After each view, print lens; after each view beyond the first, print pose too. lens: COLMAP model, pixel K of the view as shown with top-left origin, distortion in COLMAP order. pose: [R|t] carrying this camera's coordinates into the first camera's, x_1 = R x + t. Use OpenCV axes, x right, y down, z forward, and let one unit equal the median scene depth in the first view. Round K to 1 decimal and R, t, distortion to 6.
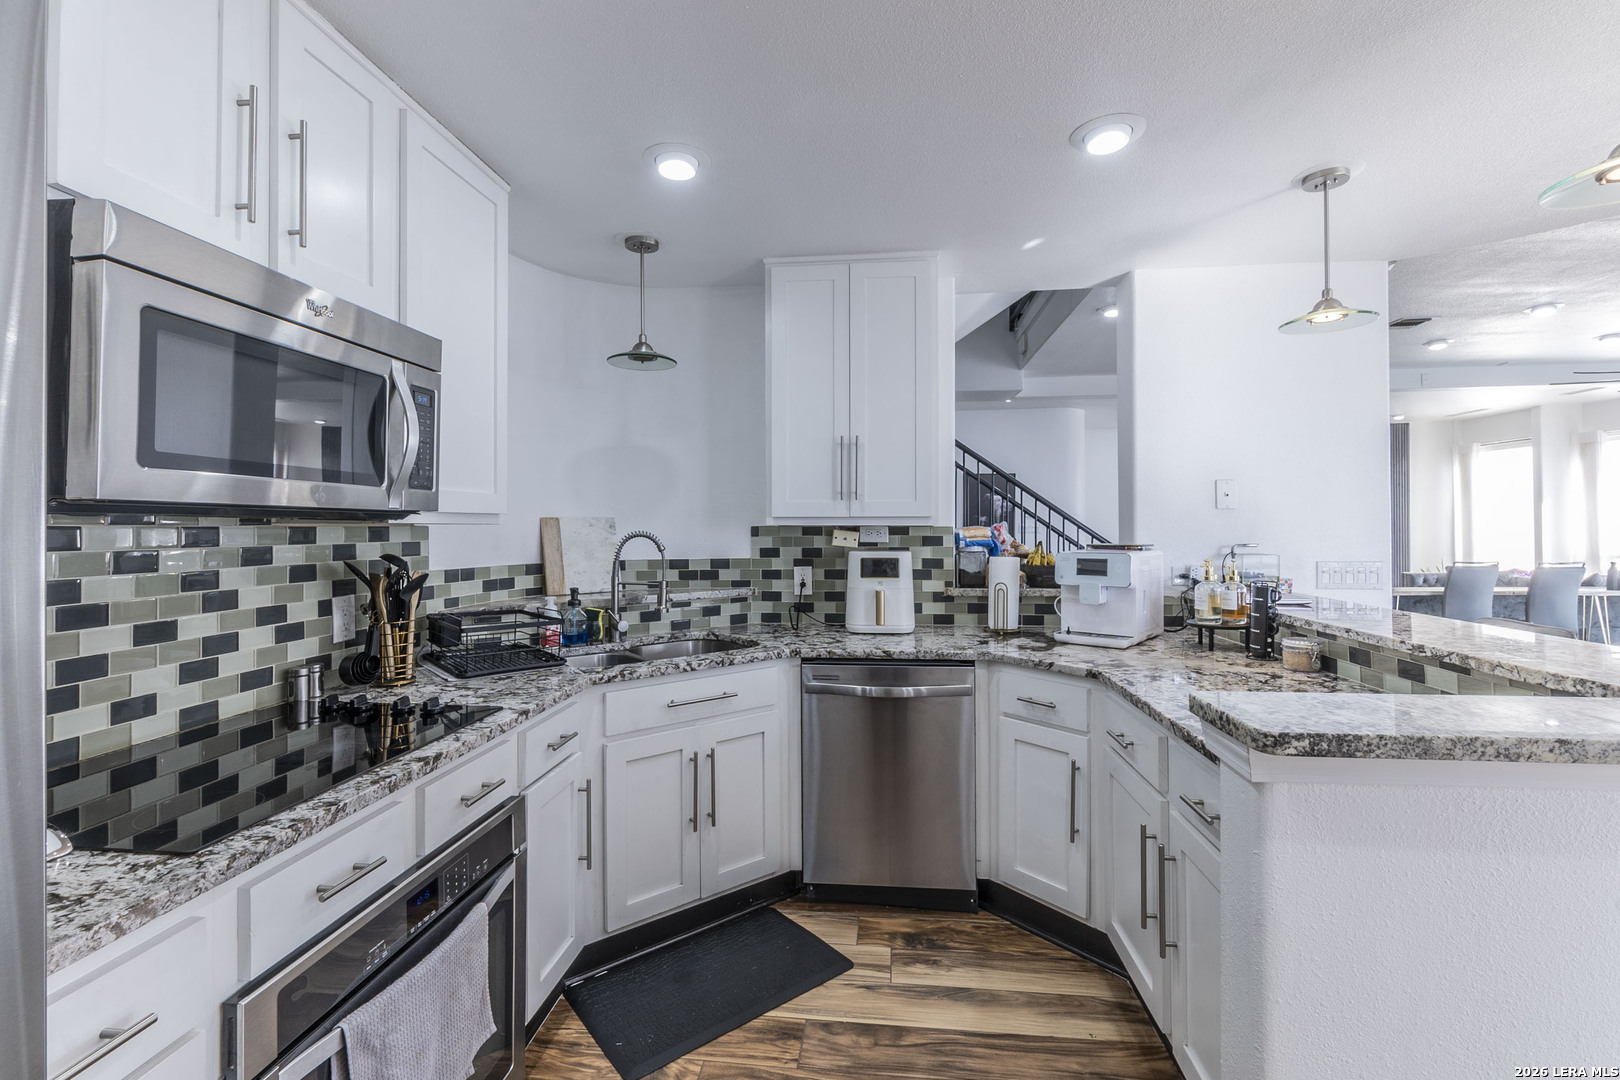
lens RADIAL K [[714.5, 0, 810.9], [0, 714.5, 518.8], [0, 0, 1]] dist [0.000327, -0.000230]
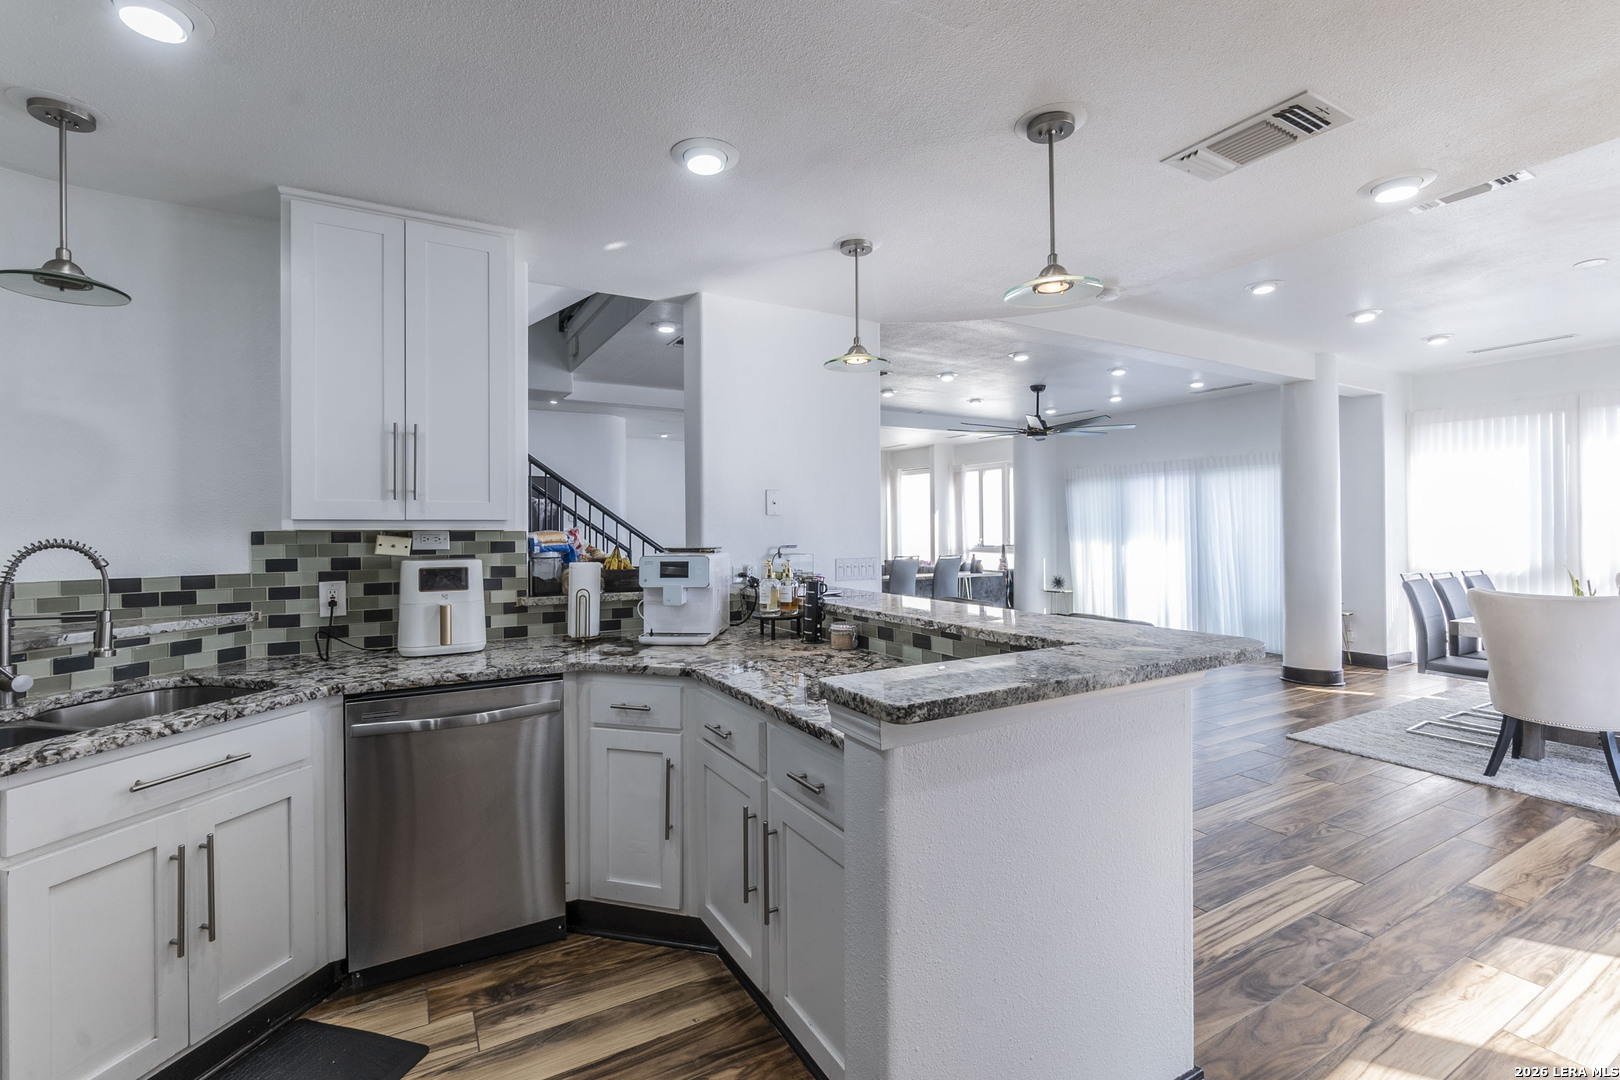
lens RADIAL K [[710.3, 0, 794.1], [0, 710.3, 525.6], [0, 0, 1]] dist [-0.002408, -0.000933]
pose [[0.814440, 0.001525, 0.580246, -0.066688], [-0.003386, 0.999992, 0.002125, 0.000749], [-0.580238, -0.003695, 0.814438, 0.059059]]
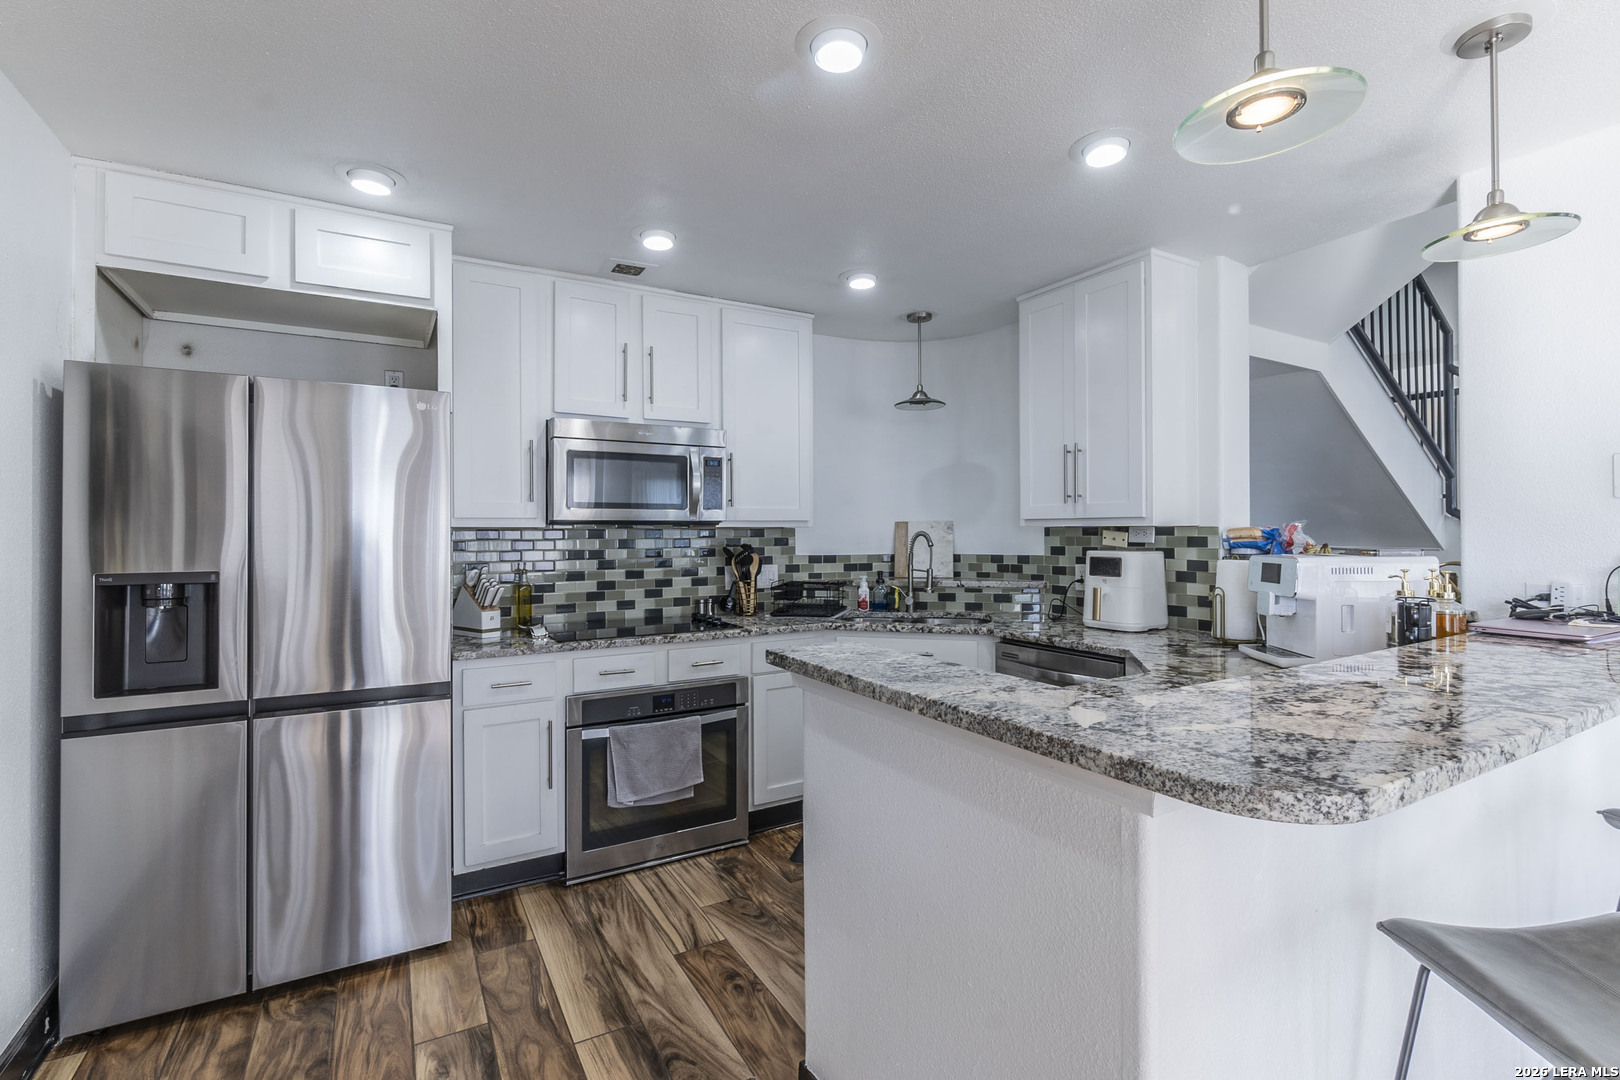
lens RADIAL K [[714.5, 0, 810.9], [0, 714.5, 518.8], [0, 0, 1]] dist [0.000327, -0.000230]
pose [[0.606446, -0.013658, -0.795007, 0.776676], [0.012551, 0.999892, -0.007604, 0.001387], [0.795025, -0.005366, 0.606552, 0.023332]]
